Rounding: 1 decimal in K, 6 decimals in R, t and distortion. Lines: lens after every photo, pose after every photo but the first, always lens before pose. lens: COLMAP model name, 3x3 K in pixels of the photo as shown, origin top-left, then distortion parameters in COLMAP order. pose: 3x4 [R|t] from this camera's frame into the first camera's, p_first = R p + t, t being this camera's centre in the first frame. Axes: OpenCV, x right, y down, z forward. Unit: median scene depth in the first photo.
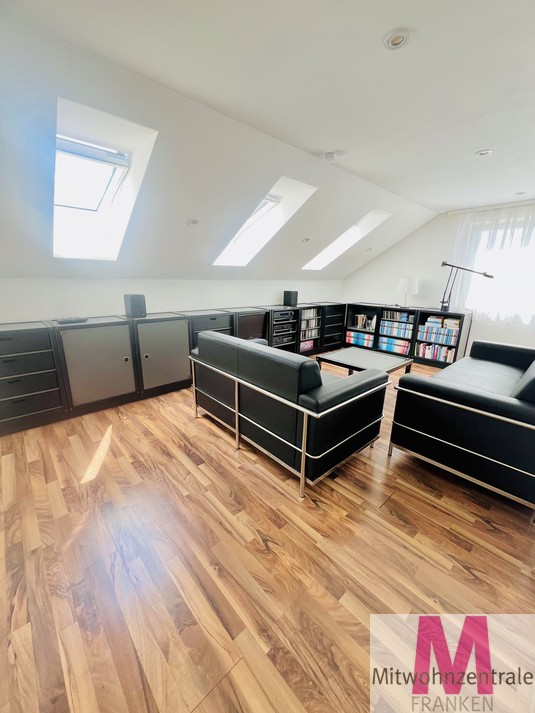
lens RADIAL K [[285.6, 0, 268.4], [0, 285.6, 357.0], [0, 0, 1]] dist [-0.004987, 0.001432]
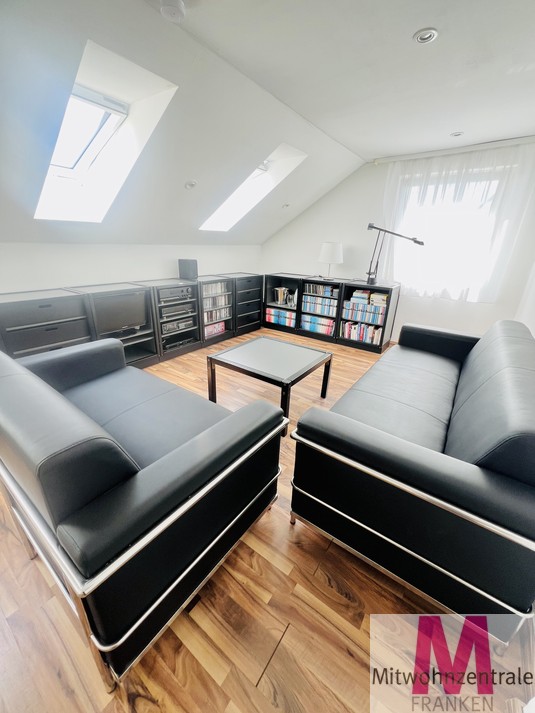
lens RADIAL K [[285.6, 0, 267.7], [0, 285.6, 357.1], [0, 0, 1]] dist [-0.004987, 0.001432]
pose [[0.978460, -0.065558, 0.195753, 0.127702], [0.042766, 0.992036, 0.118472, -0.056710], [-0.201960, -0.107548, 0.973471, 0.198455]]
